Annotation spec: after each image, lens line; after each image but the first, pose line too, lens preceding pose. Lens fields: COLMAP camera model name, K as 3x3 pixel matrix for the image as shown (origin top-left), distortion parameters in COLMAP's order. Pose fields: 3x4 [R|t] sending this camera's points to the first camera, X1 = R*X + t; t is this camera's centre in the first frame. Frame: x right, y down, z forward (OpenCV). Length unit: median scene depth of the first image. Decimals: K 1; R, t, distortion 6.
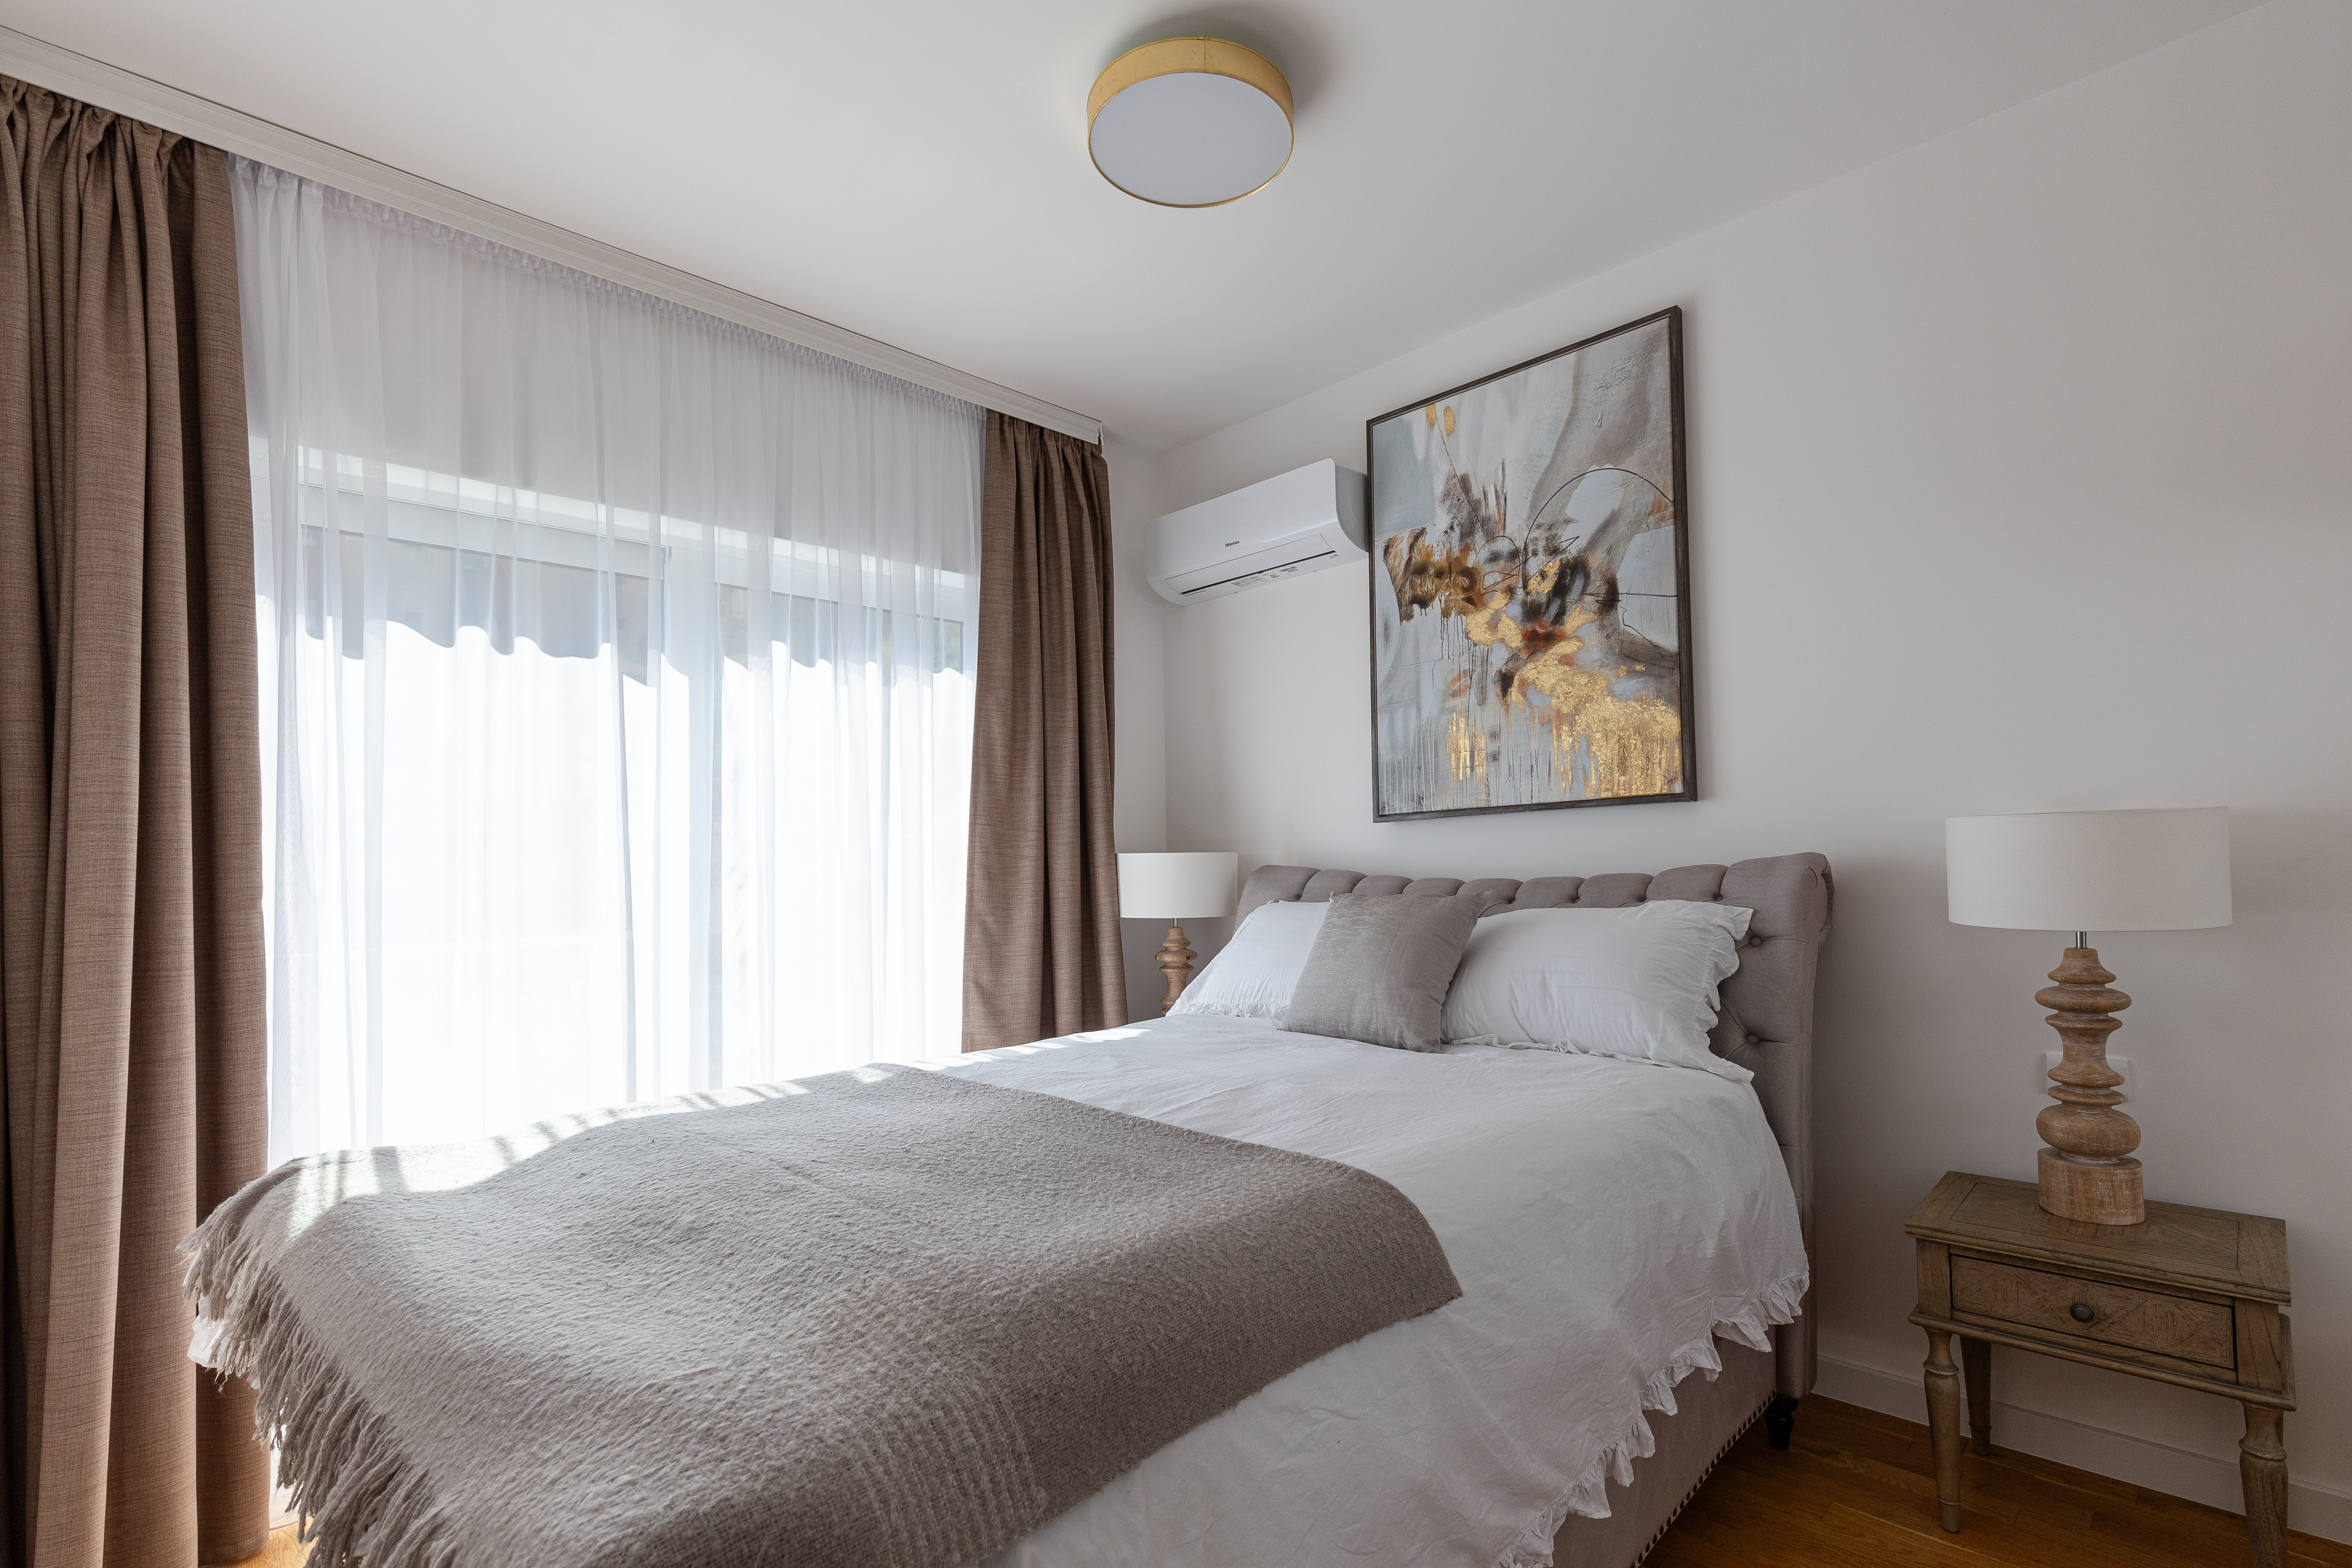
lens RADIAL K [[1085.5, 0, 1210.1], [0, 1085.5, 826.6], [0, 0, 1]] dist [0.006366, -0.001954]
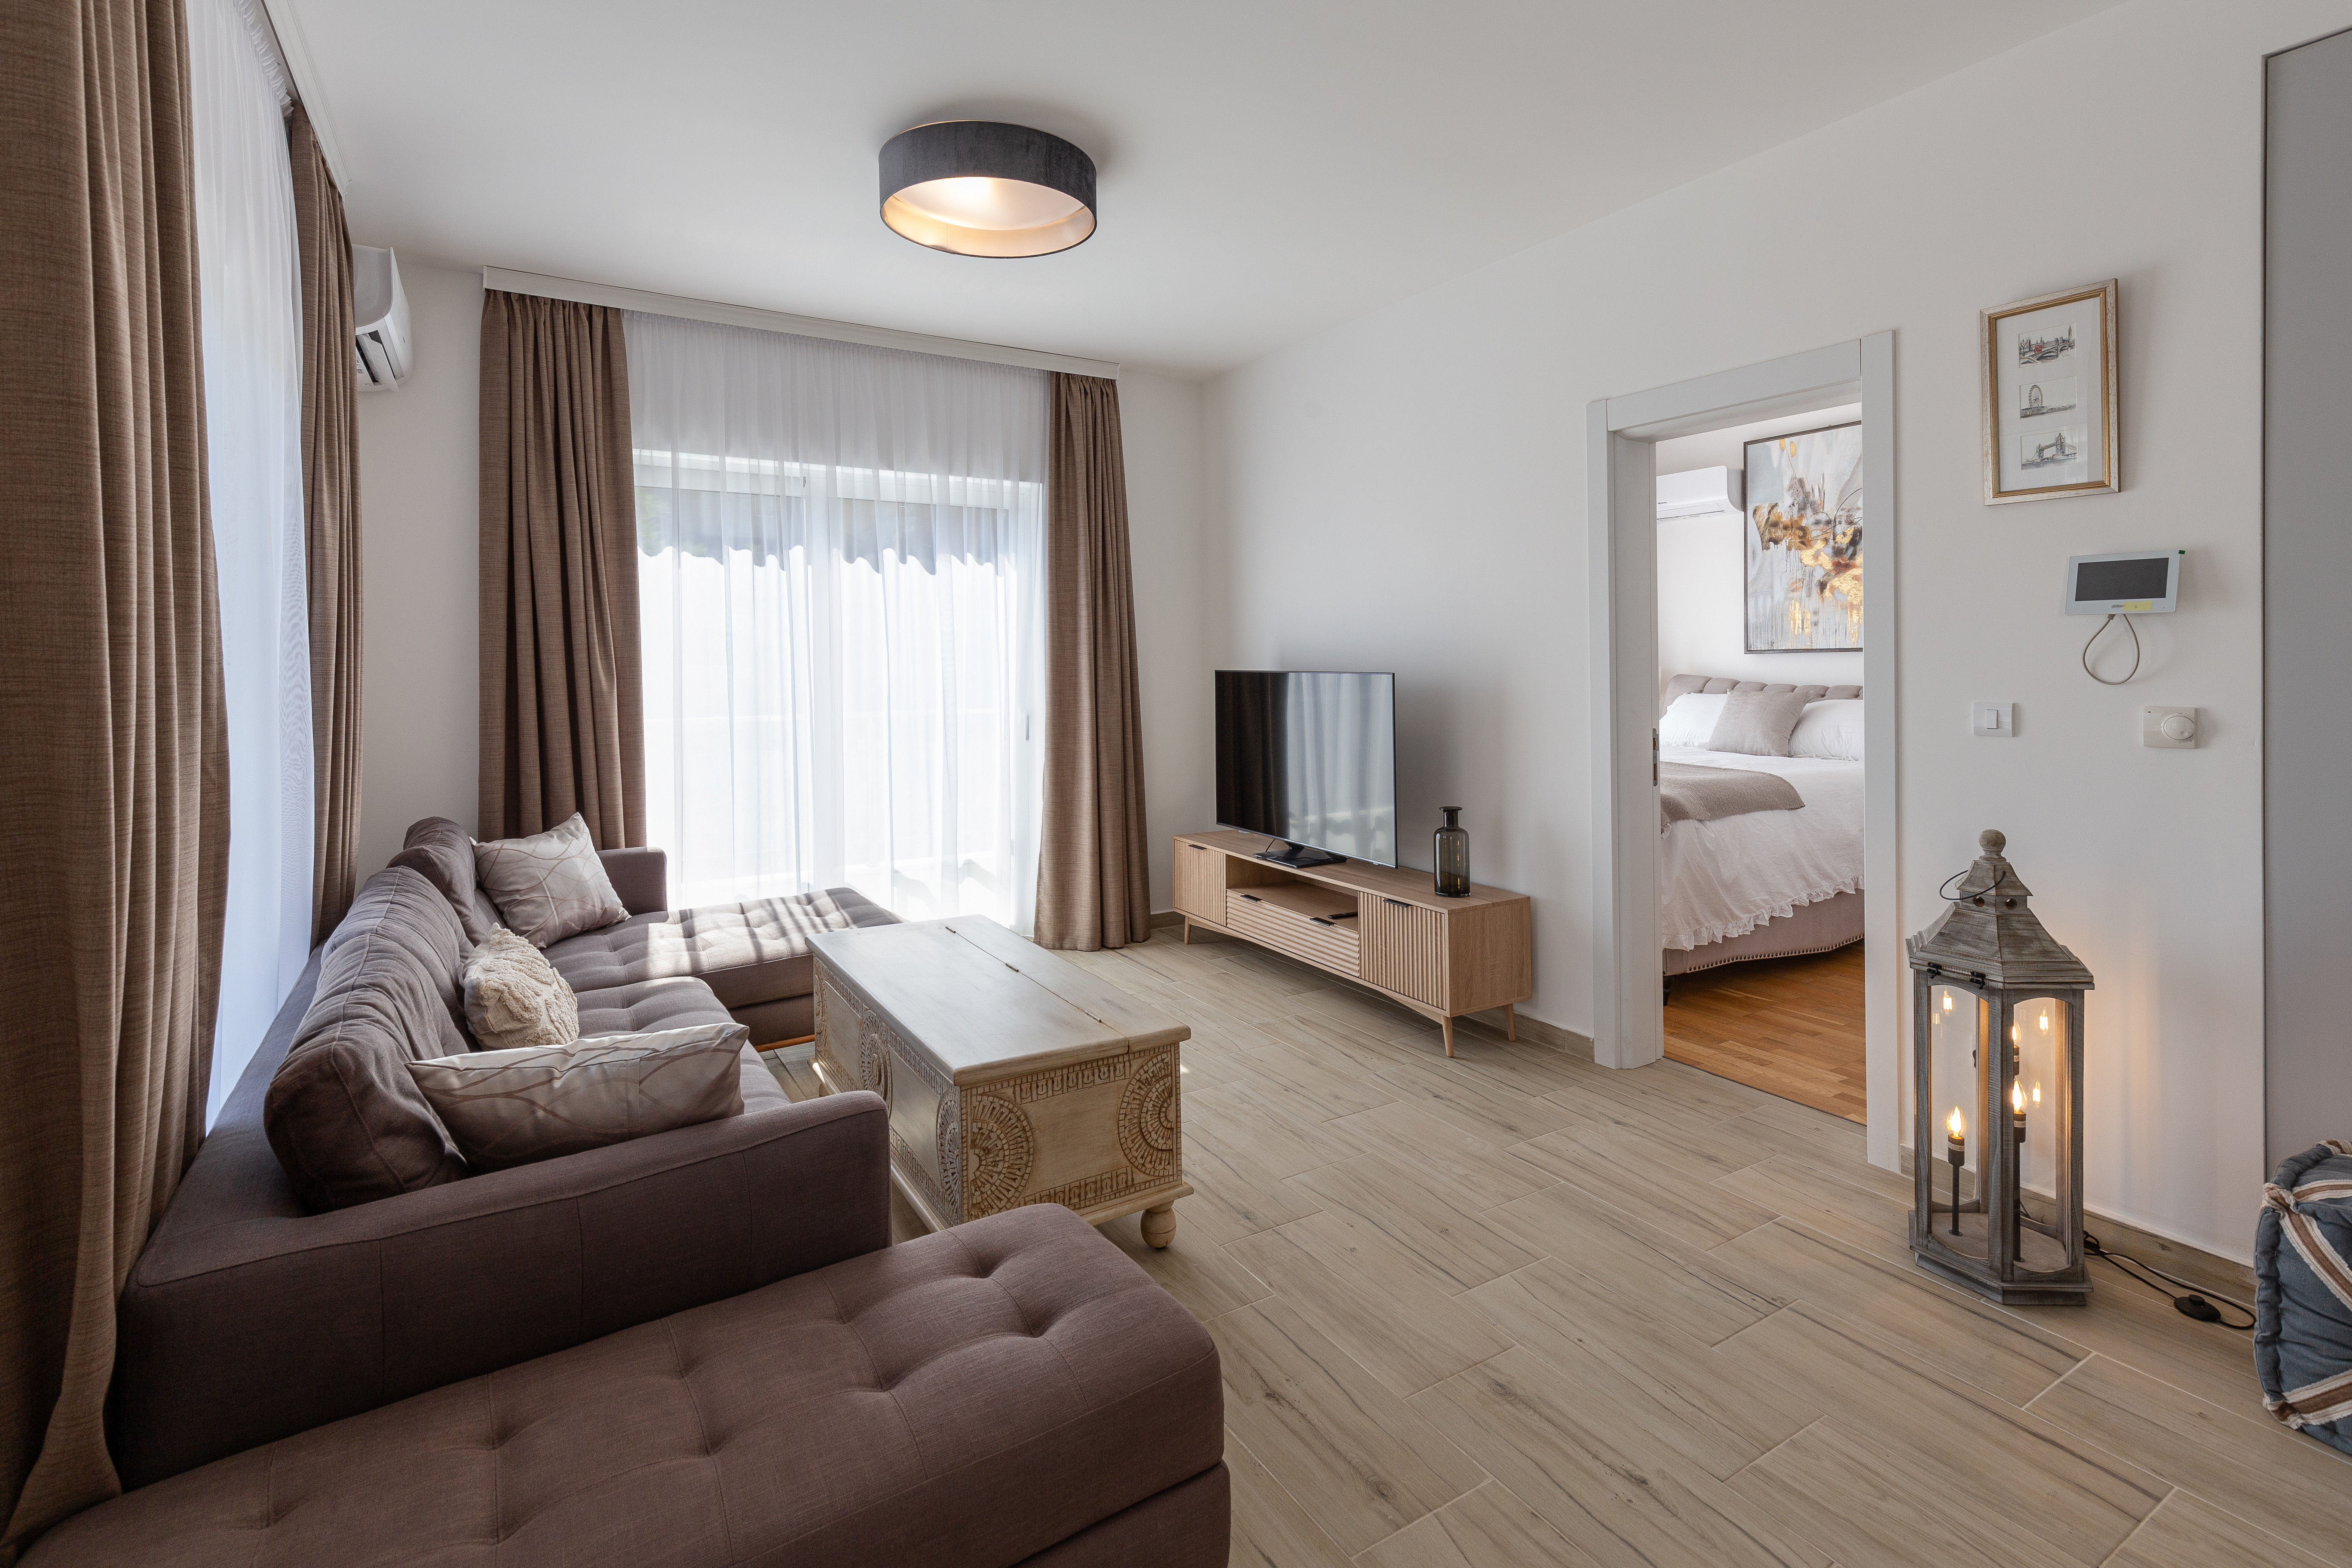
lens RADIAL K [[1085.4, 0, 1208.4], [0, 1085.4, 646.0], [0, 0, 1]] dist [0.006366, -0.001954]
pose [[0.971230, 0.013685, -0.237750, -0.335066], [-0.007509, 0.999611, 0.026861, -0.067000], [0.238026, -0.024303, 0.970955, -1.170021]]
